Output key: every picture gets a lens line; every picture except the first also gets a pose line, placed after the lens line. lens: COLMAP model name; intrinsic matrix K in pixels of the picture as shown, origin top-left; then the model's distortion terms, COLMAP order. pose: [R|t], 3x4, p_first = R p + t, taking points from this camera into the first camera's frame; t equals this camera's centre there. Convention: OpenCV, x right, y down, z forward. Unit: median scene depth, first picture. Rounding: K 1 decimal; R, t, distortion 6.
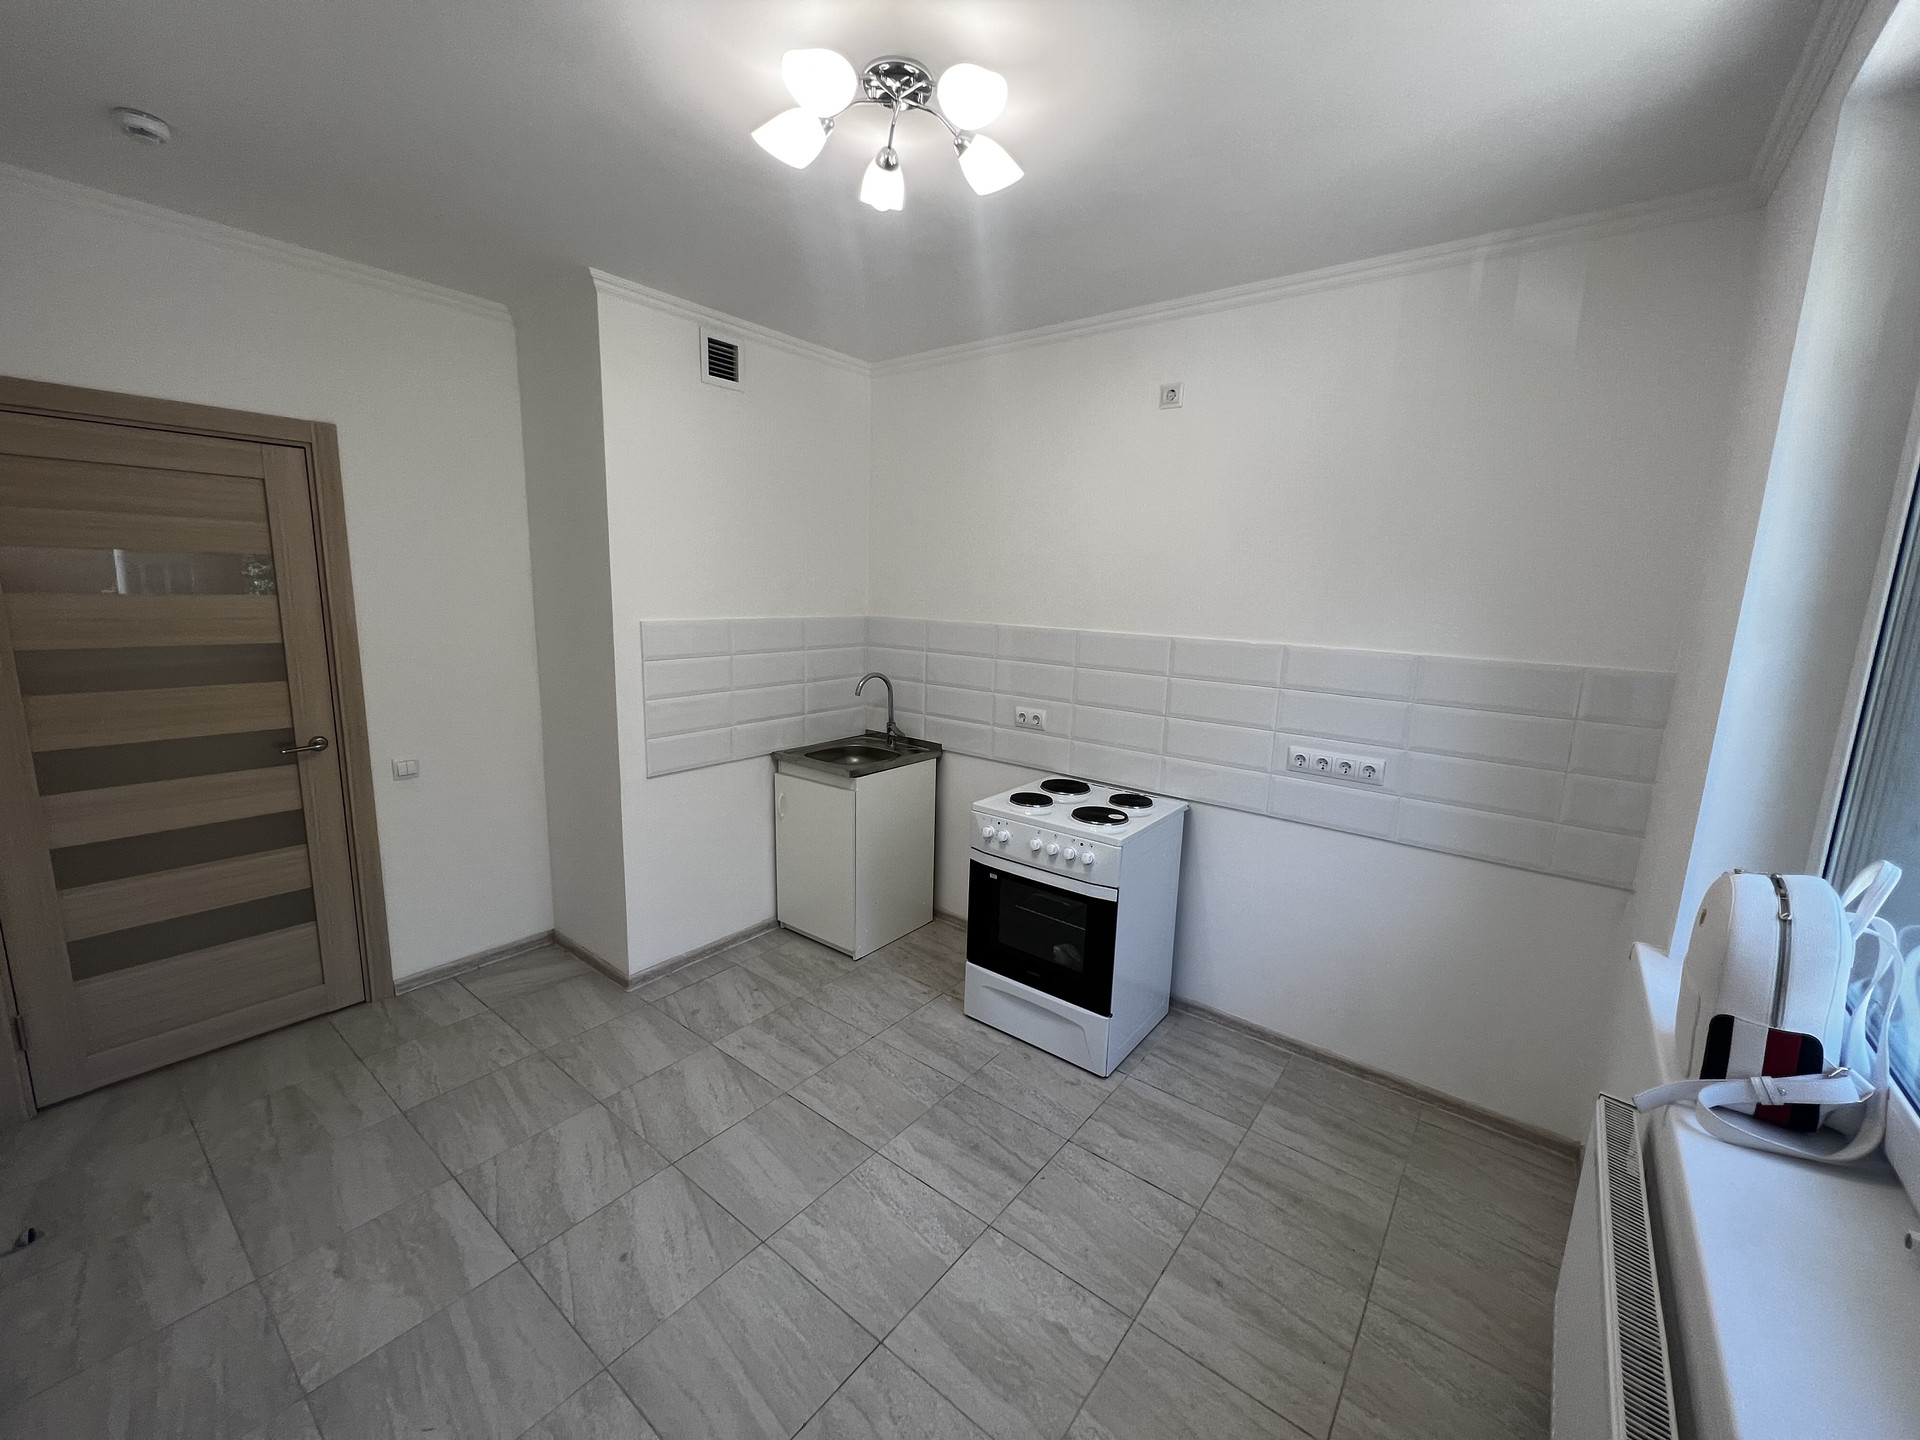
lens RADIAL K [[772.9, 0, 956.7], [0, 772.9, 715.1], [0, 0, 1]] dist [0.001177, 0.001171]
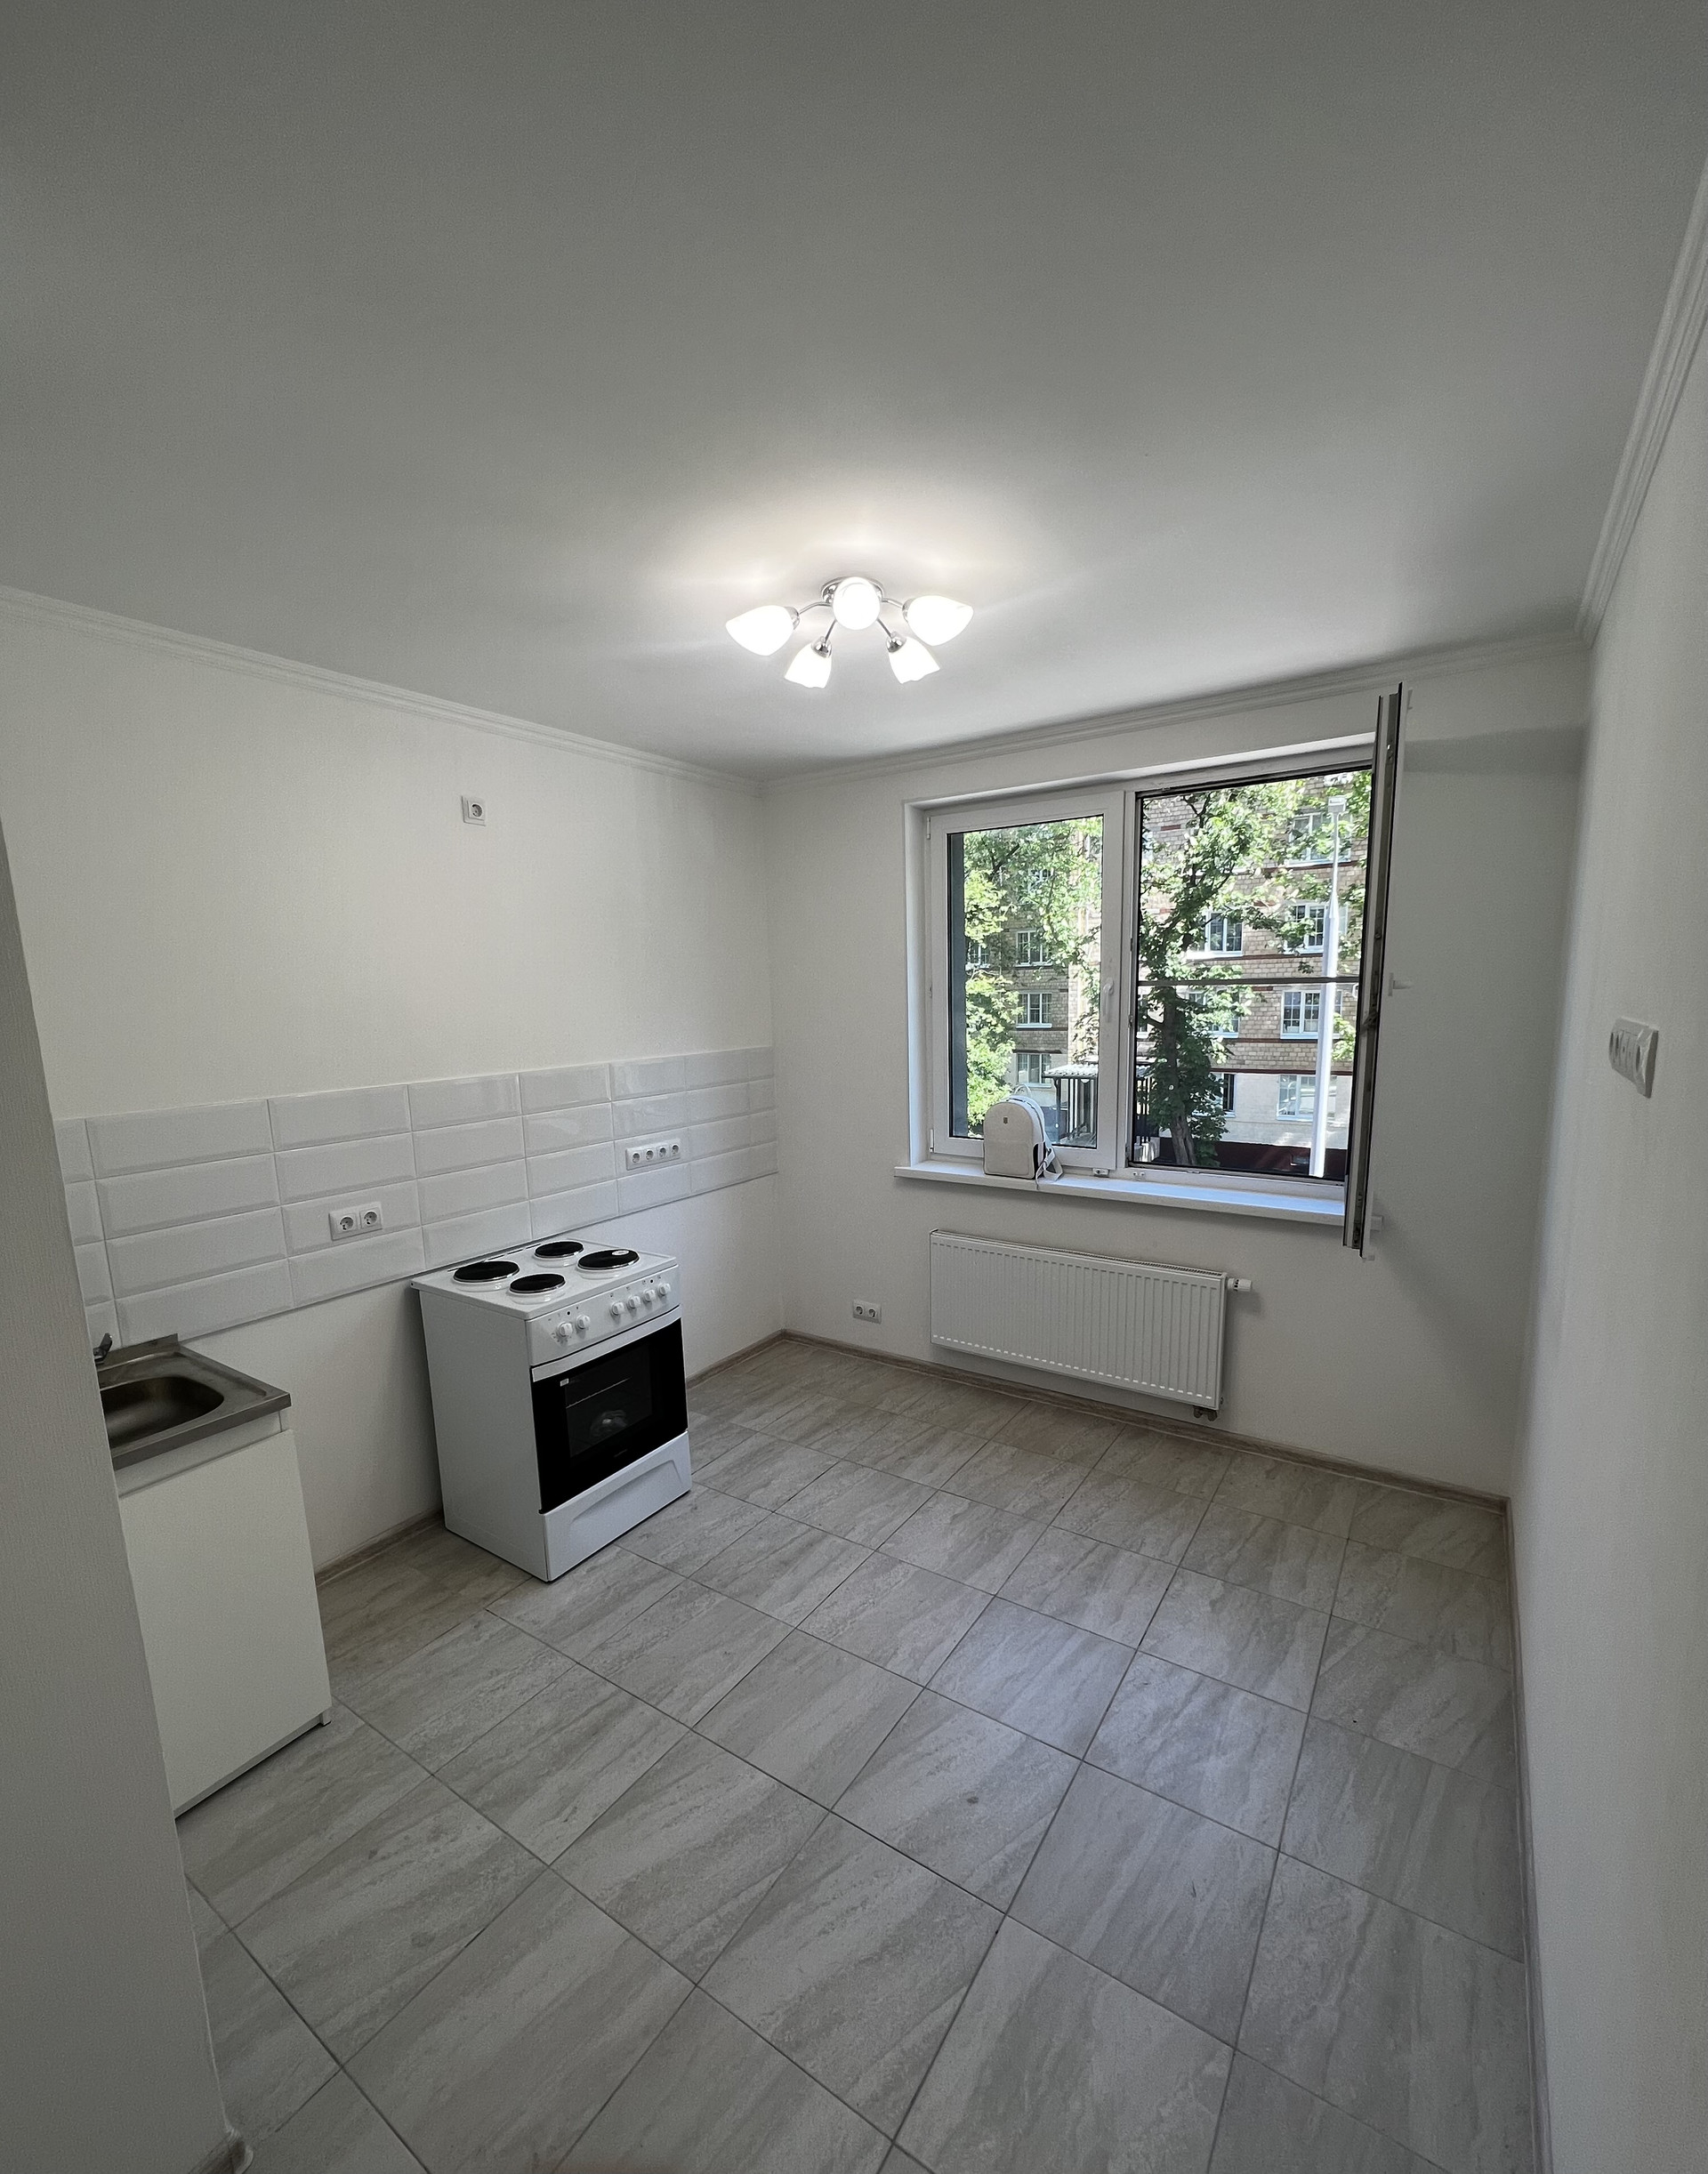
lens RADIAL K [[915.3, 0, 855.8], [0, 915.3, 1130.9], [0, 0, 1]] dist [-0.003127, 0.000445]
pose [[-0.079942, -0.180543, 0.980313, -1.017314], [0.196069, 0.961400, 0.193049, -0.200264], [-0.977326, 0.207642, -0.041457, 0.794874]]
